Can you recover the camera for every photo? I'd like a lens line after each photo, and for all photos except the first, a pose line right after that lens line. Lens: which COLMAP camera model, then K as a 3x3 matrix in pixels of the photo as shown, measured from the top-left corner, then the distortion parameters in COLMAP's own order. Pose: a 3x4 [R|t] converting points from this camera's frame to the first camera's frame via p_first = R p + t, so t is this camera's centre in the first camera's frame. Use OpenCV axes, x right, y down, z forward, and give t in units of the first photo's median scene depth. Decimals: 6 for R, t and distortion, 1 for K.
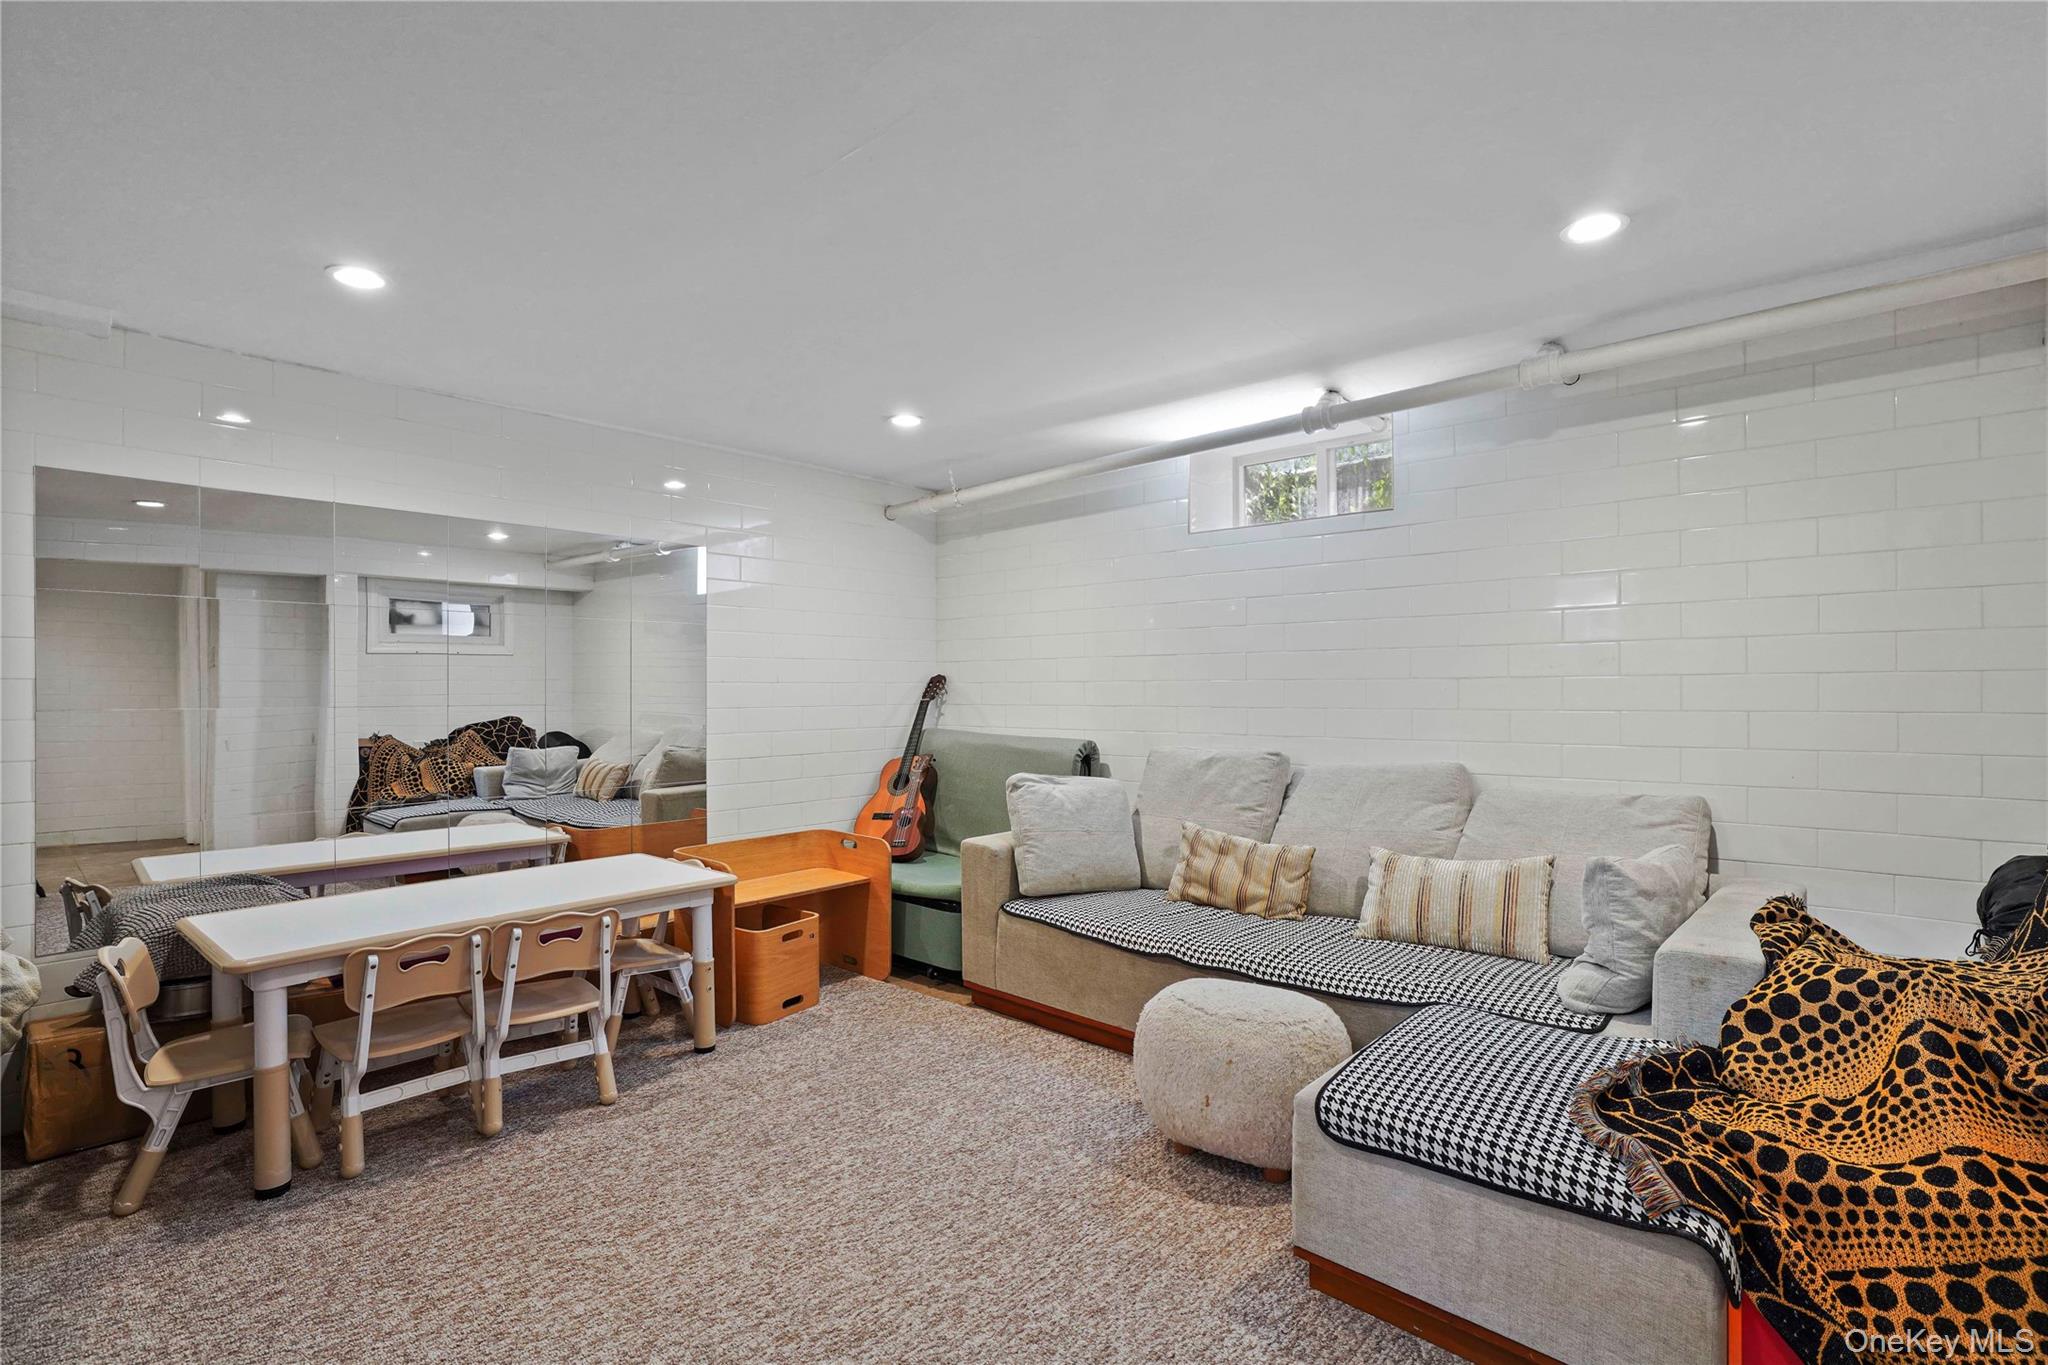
lens RADIAL K [[919.3, 0, 1012.1], [0, 919.3, 688.3], [0, 0, 1]] dist [-0.051870, 0.025887]
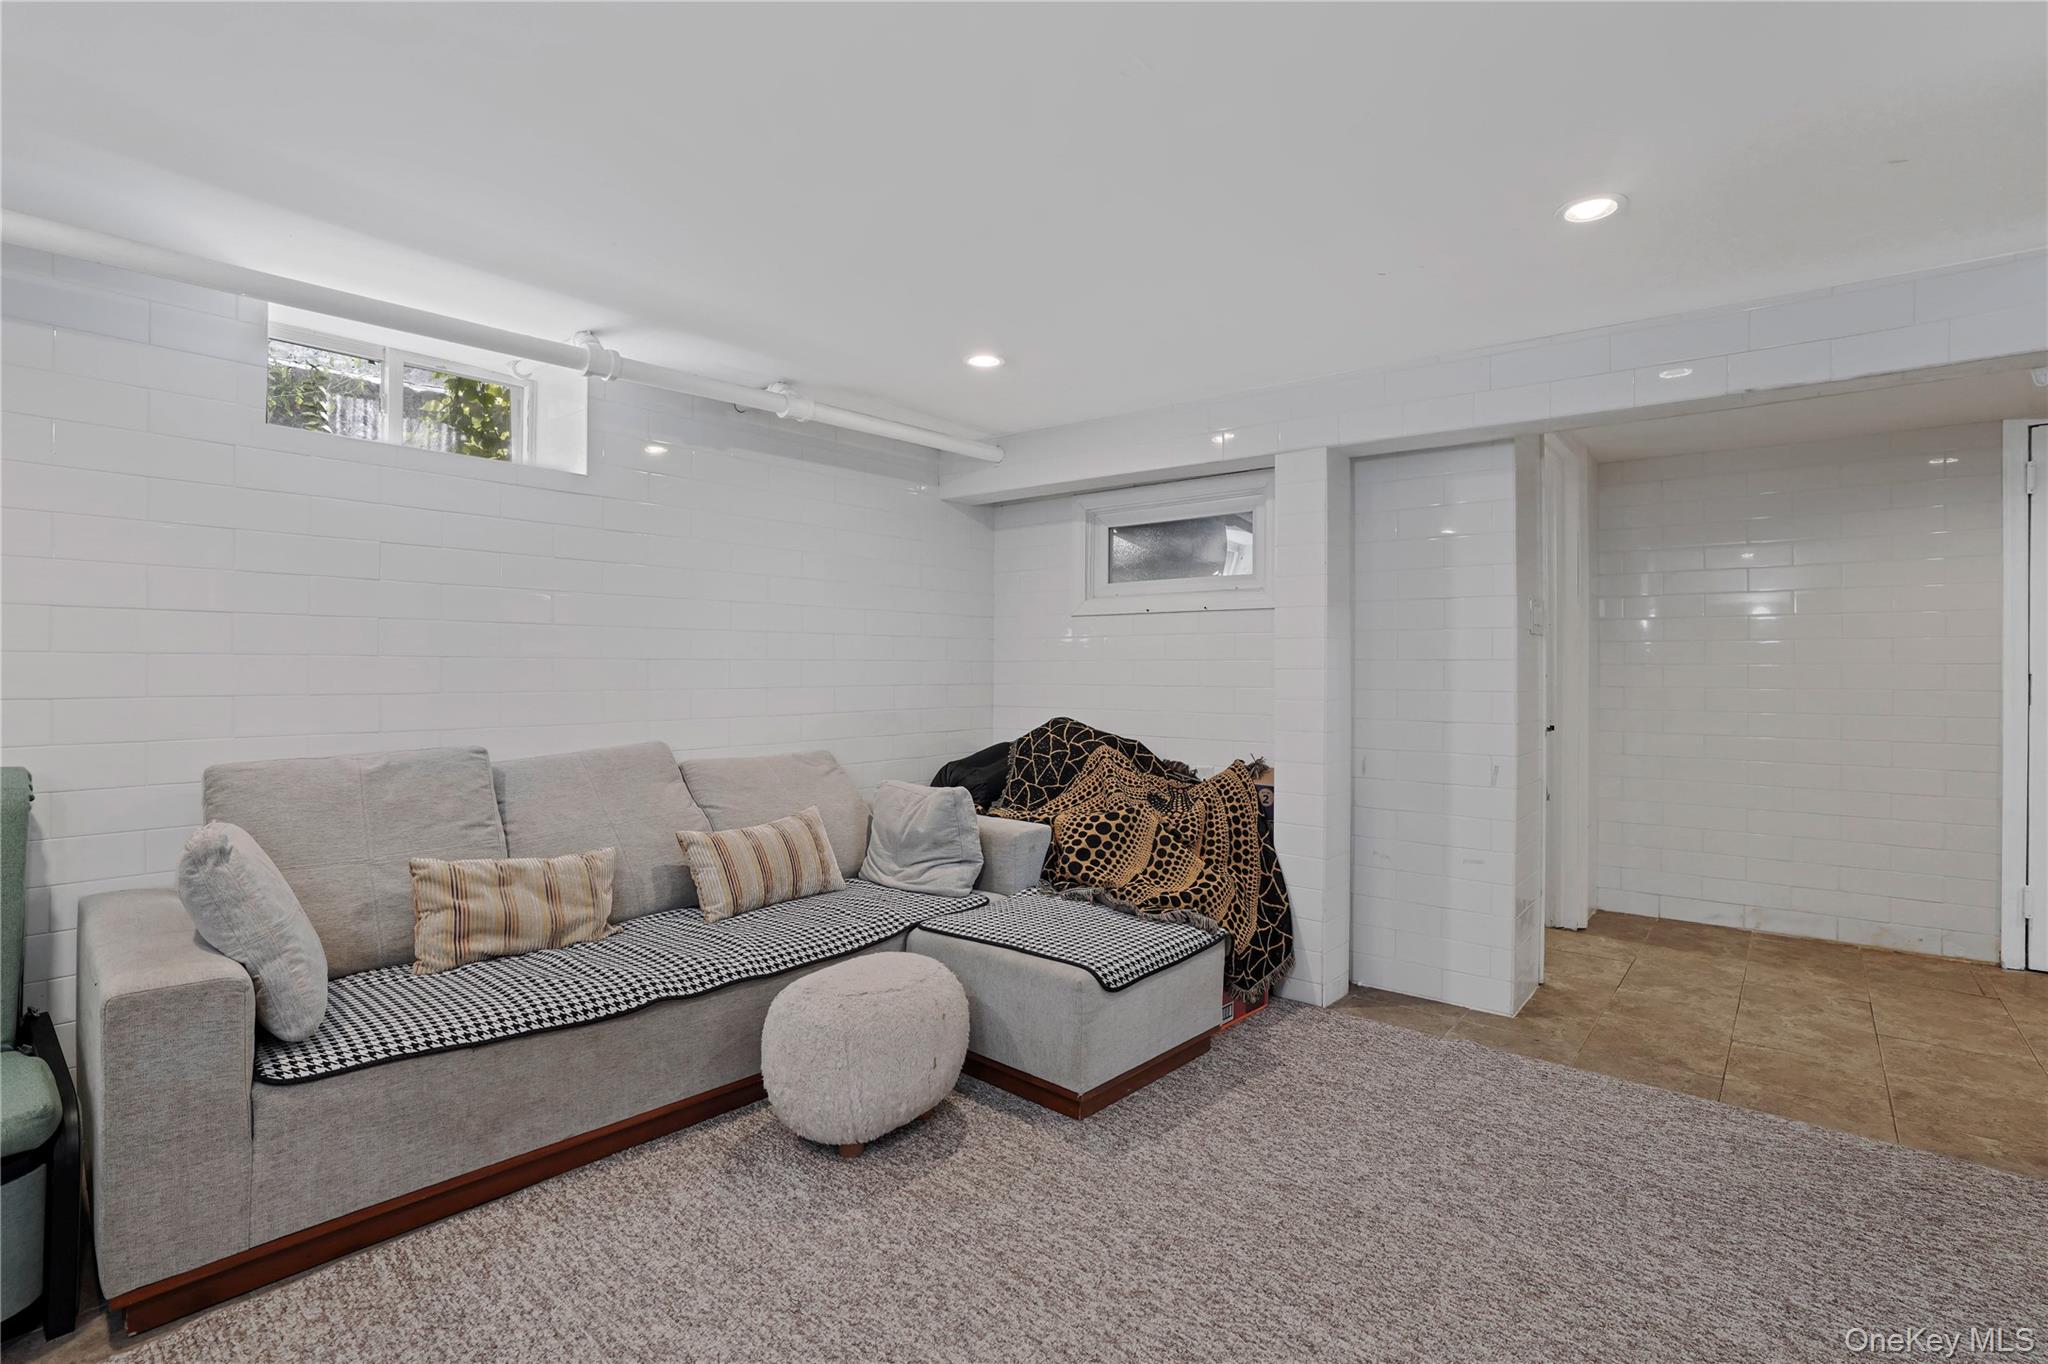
lens RADIAL K [[919.3, 0, 1012.1], [0, 919.3, 687.8], [0, 0, 1]] dist [-0.051870, 0.025887]
pose [[-0.005513, 0.003911, 0.999977, -0.552559], [-0.001231, 0.999992, -0.003918, 0.021200], [-0.999984, -0.001252, -0.005508, 0.615631]]
